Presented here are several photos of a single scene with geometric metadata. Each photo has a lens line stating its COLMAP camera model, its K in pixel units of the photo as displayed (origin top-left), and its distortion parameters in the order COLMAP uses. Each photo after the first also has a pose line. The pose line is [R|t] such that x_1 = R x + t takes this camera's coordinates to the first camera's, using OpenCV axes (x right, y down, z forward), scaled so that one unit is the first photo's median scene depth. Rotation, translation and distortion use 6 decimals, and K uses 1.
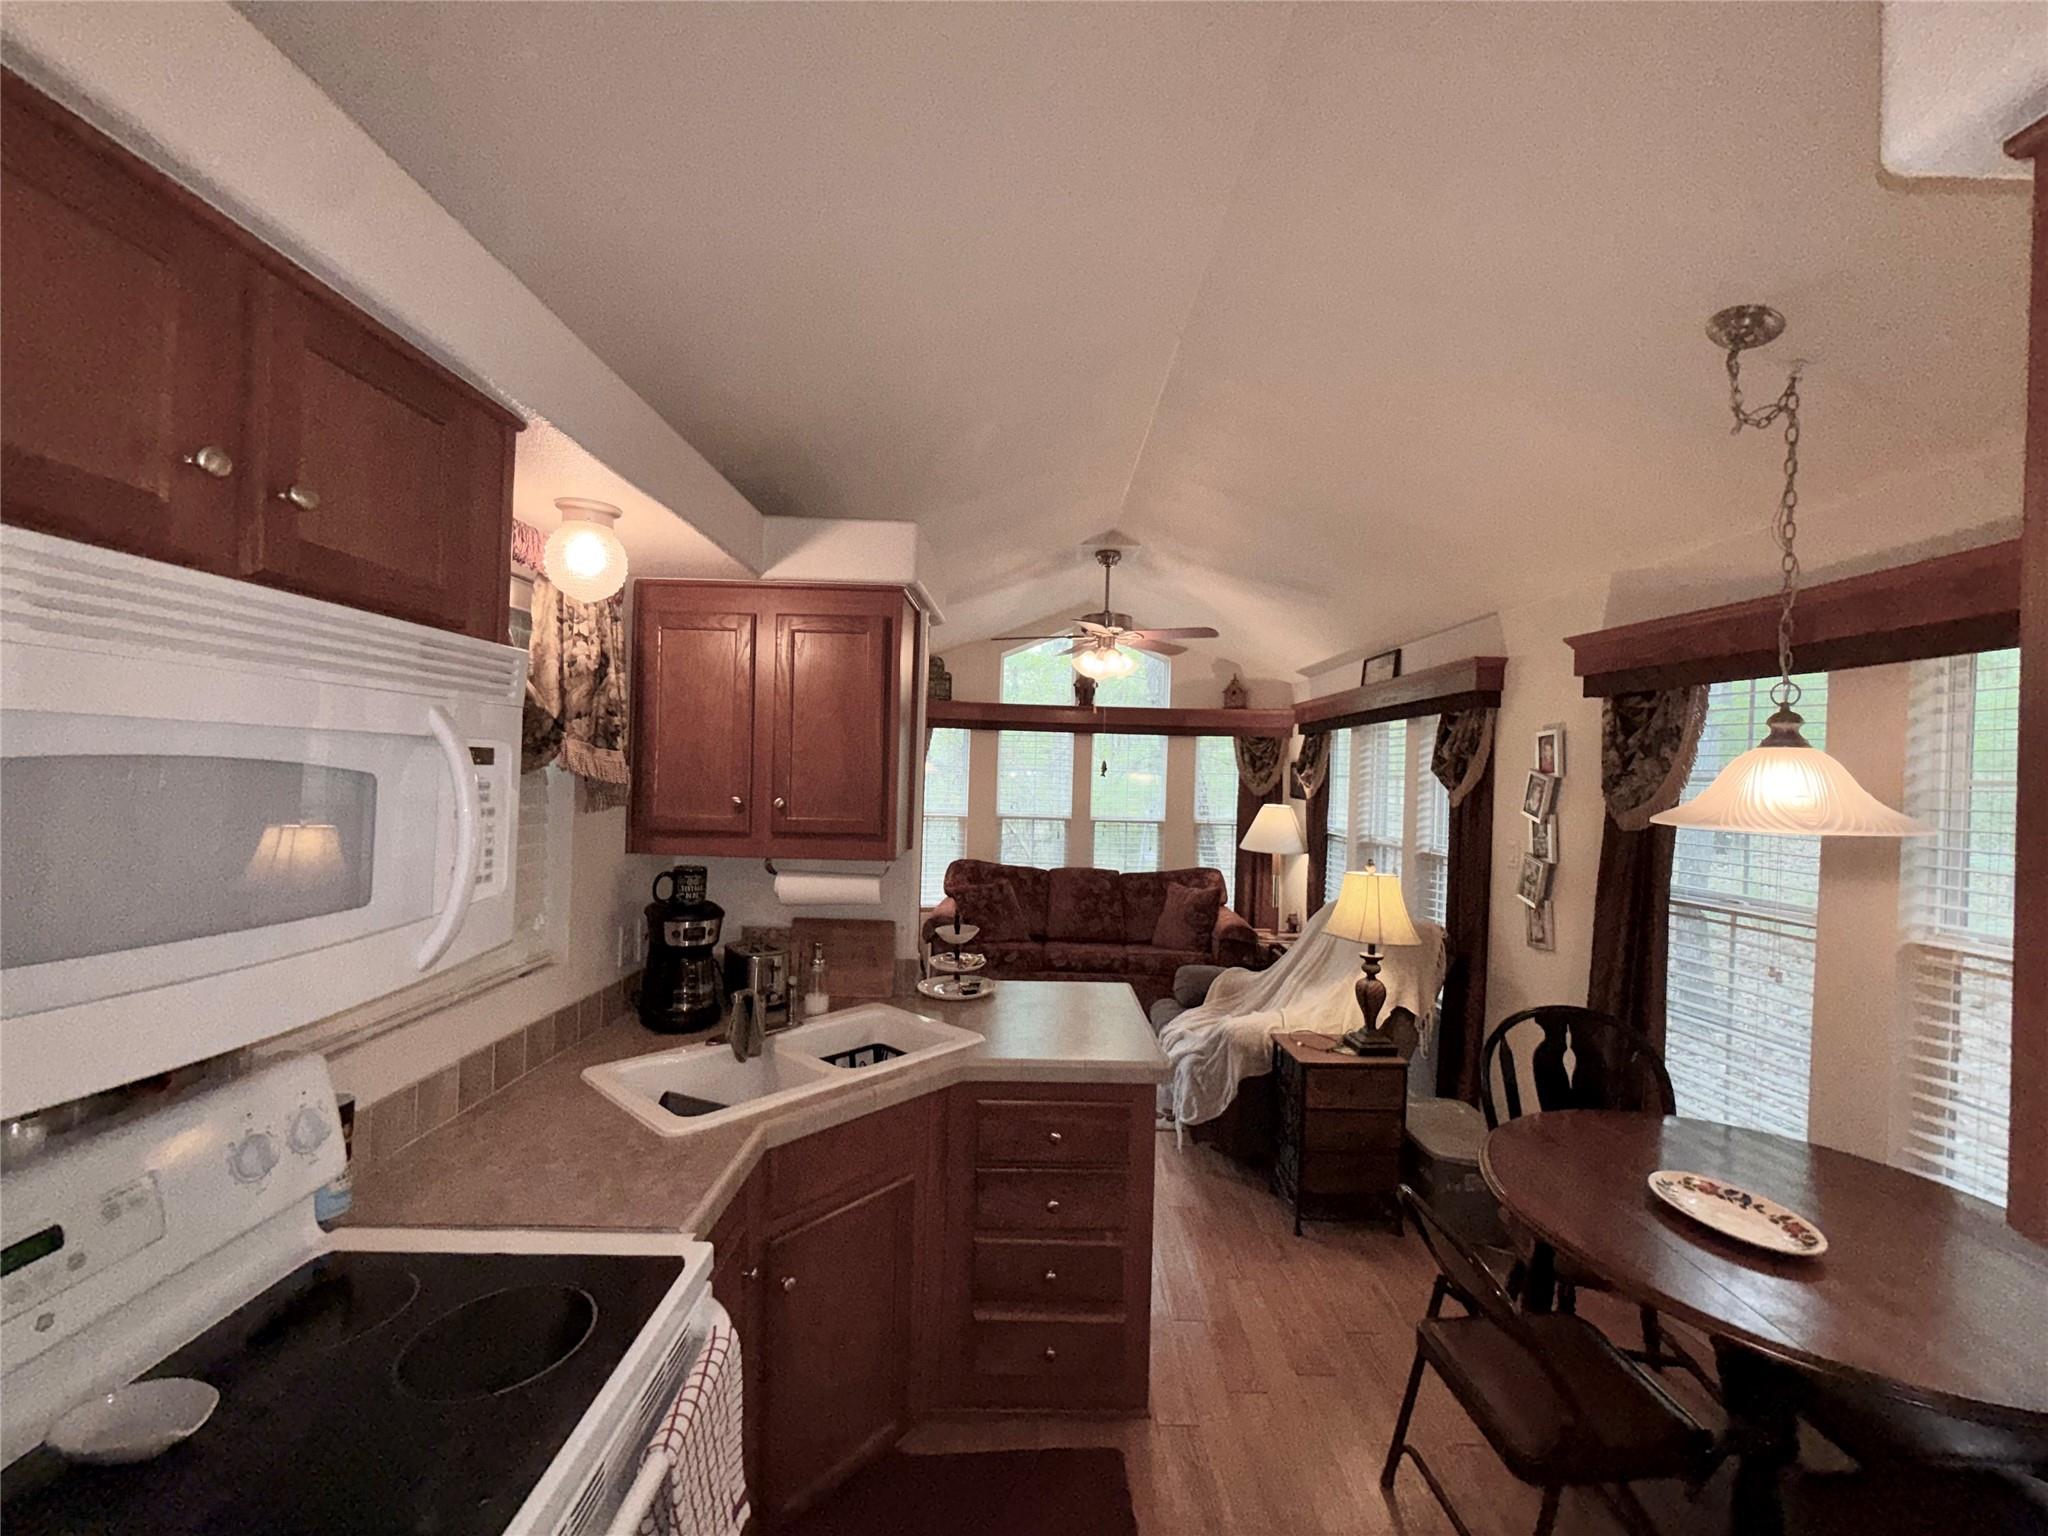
lens RADIAL K [[819.5, 0, 1028.9], [0, 819.5, 772.9], [0, 0, 1]] dist [-0.000911, 0.000984]
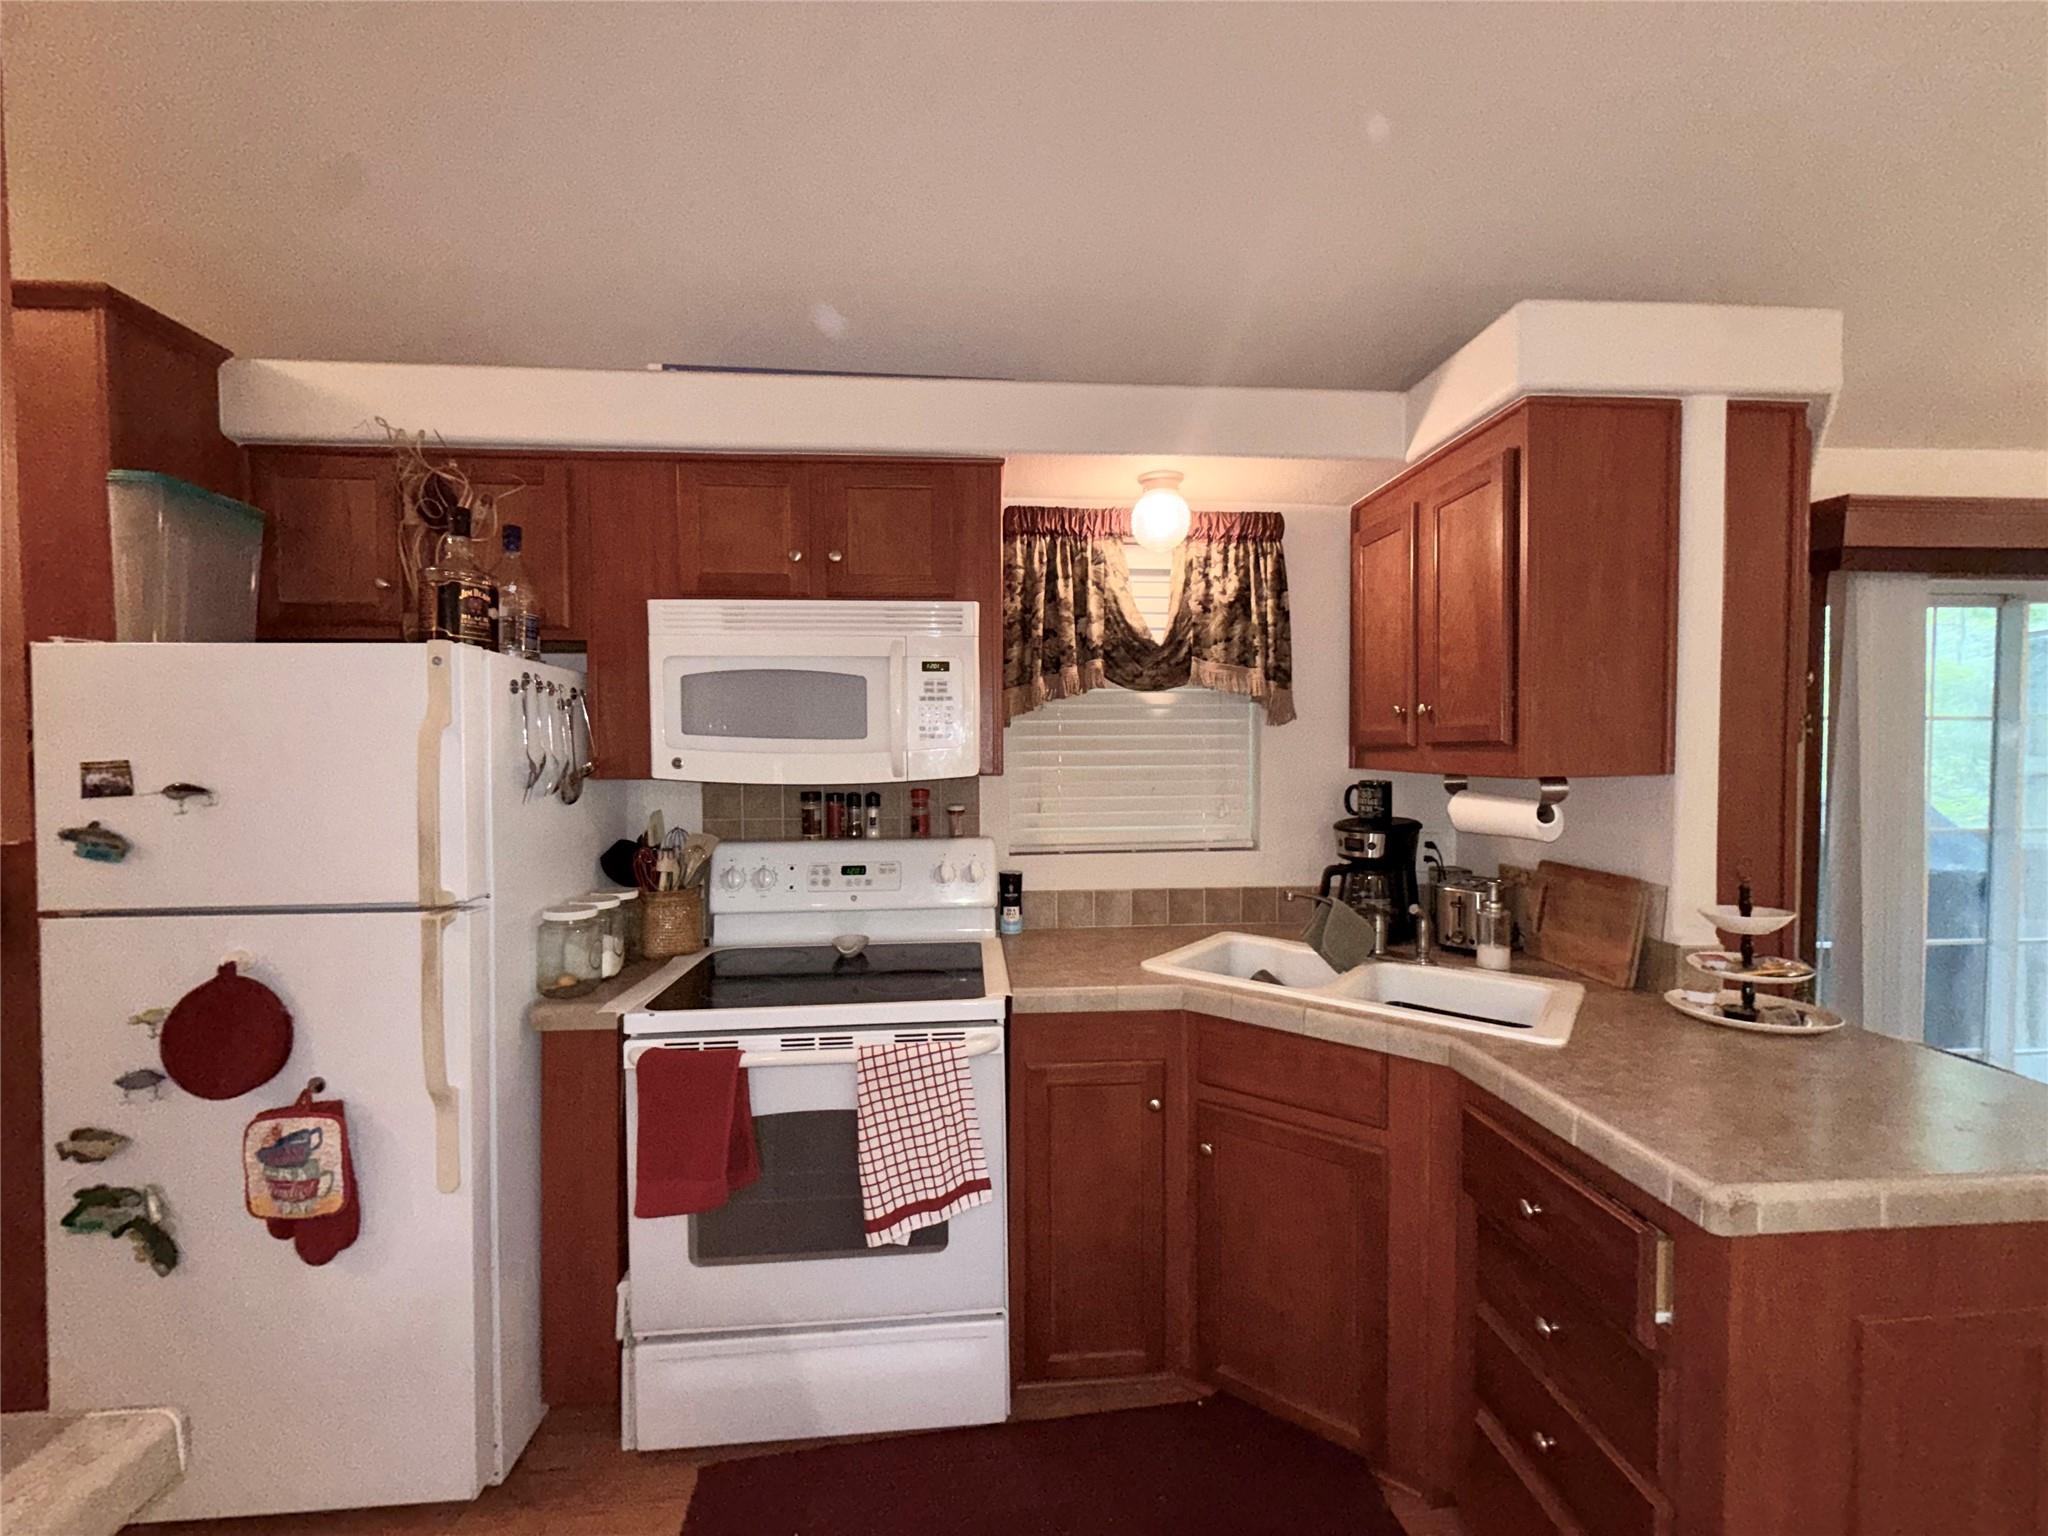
lens RADIAL K [[819.5, 0, 1026.3], [0, 819.5, 773.8], [0, 0, 1]] dist [-0.000911, 0.000984]
pose [[0.073792, 0.005339, -0.997259, 0.407413], [0.007252, 0.999956, 0.005890, 0.073688], [0.997247, -0.007667, 0.073750, 0.383139]]
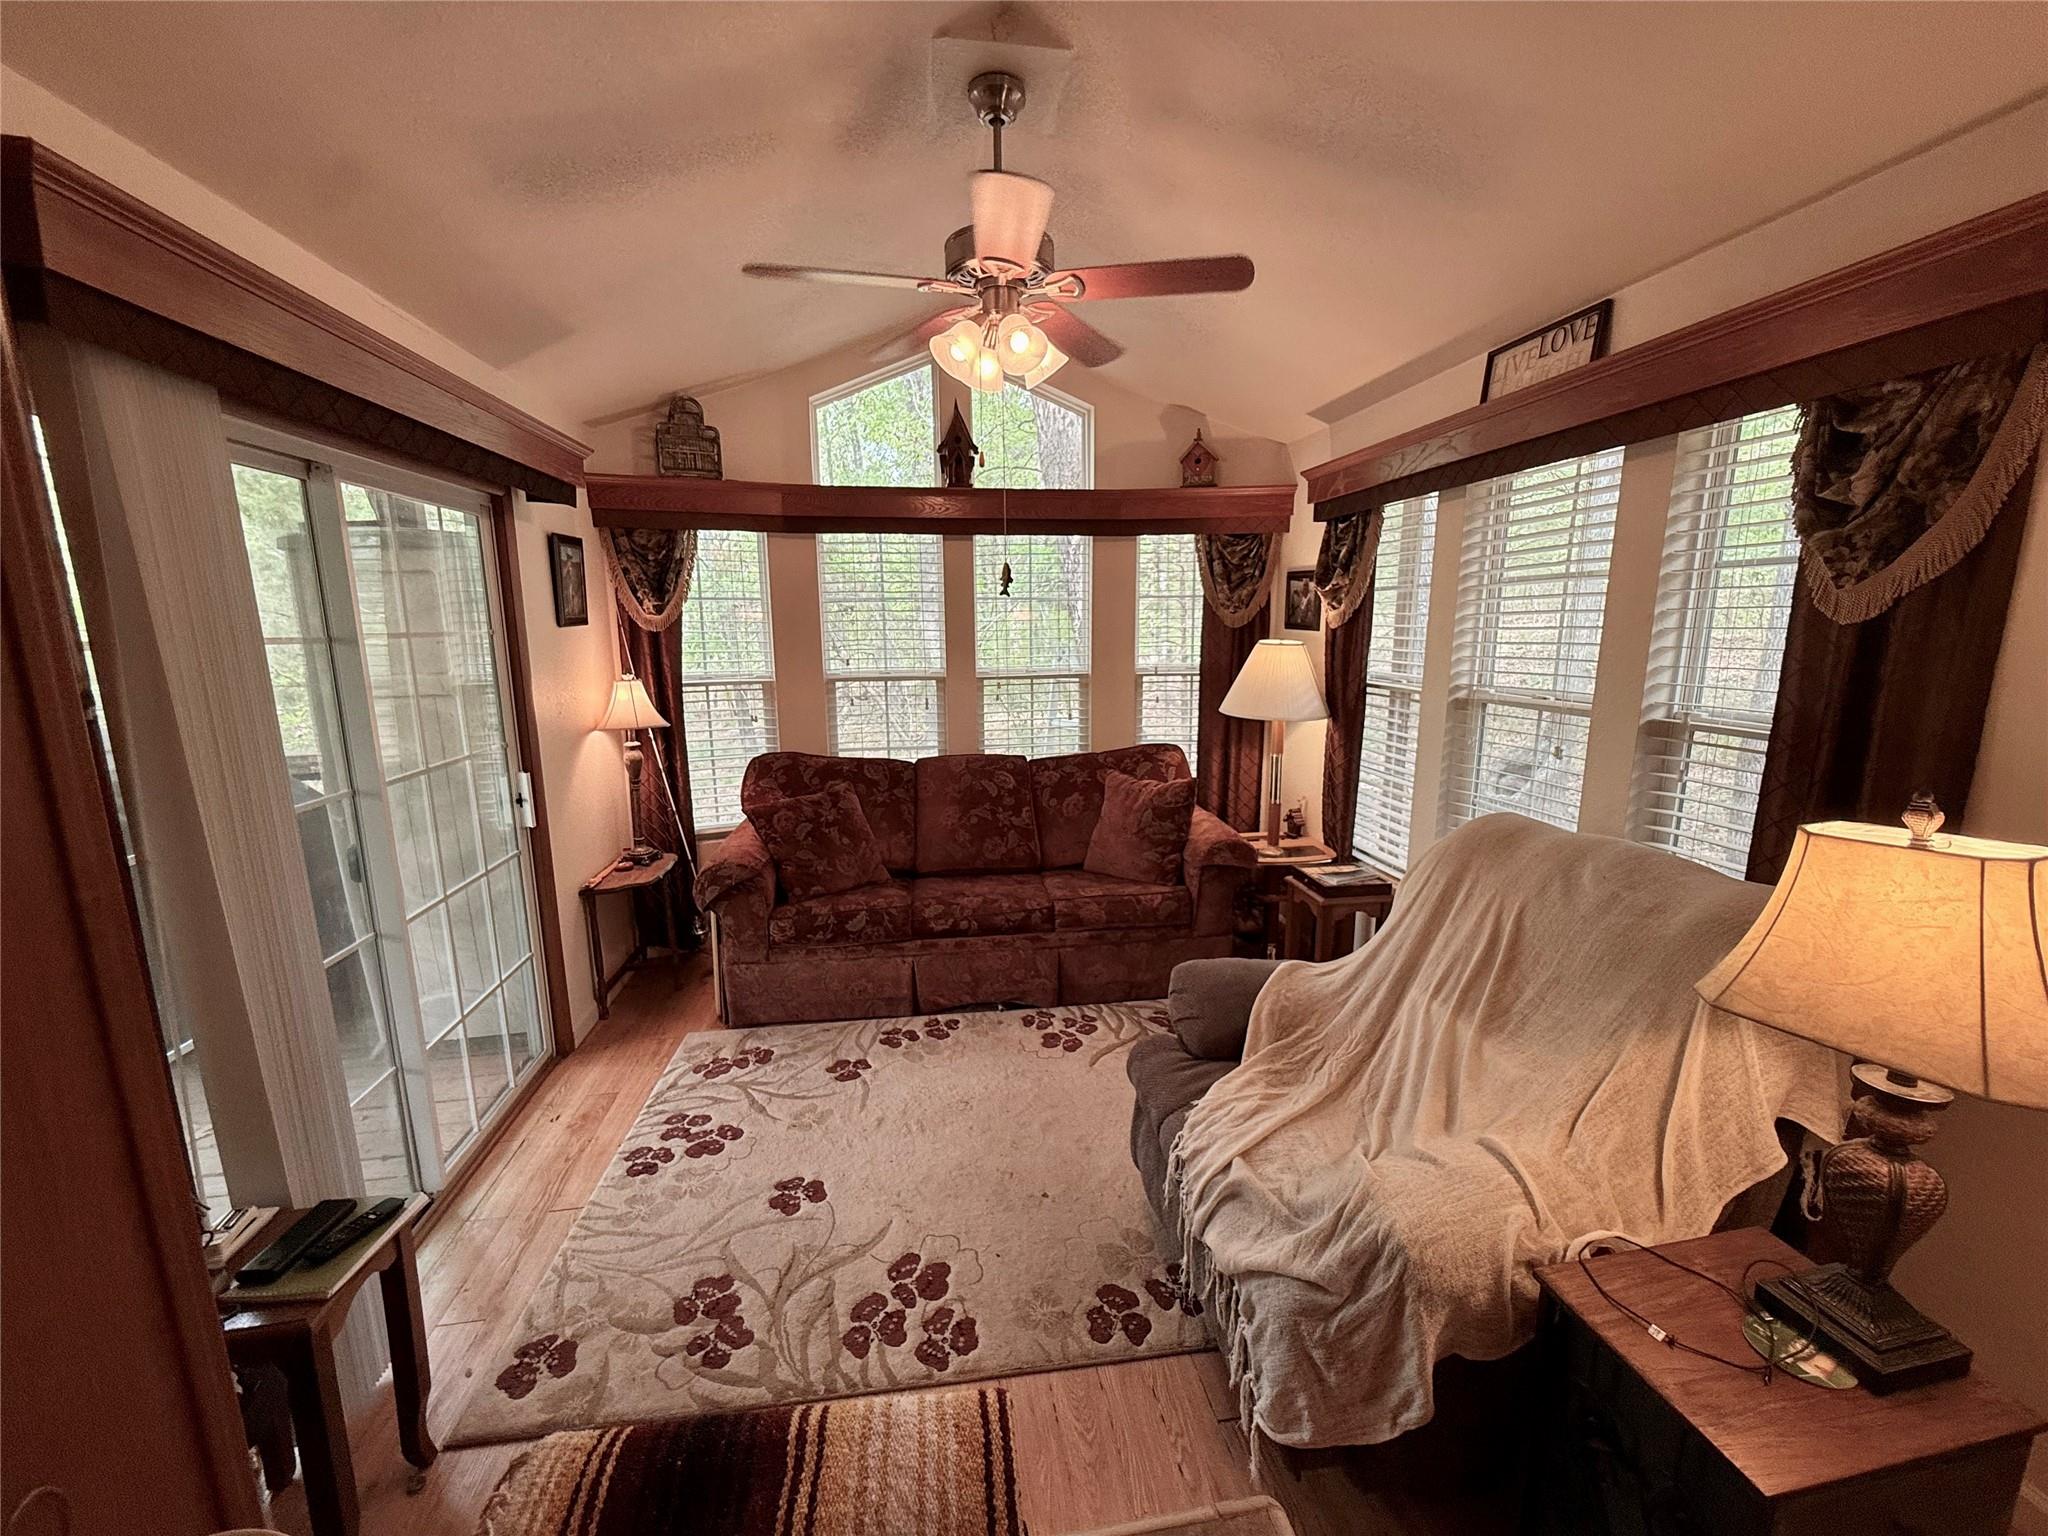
lens RADIAL K [[819.5, 0, 1031.6], [0, 819.5, 775.3], [0, 0, 1]] dist [-0.000911, 0.000984]
pose [[0.986646, -0.065329, 0.149205, 0.037513], [0.036343, 0.981245, 0.189307, 0.028714], [-0.158774, -0.181356, 0.970516, 0.769035]]
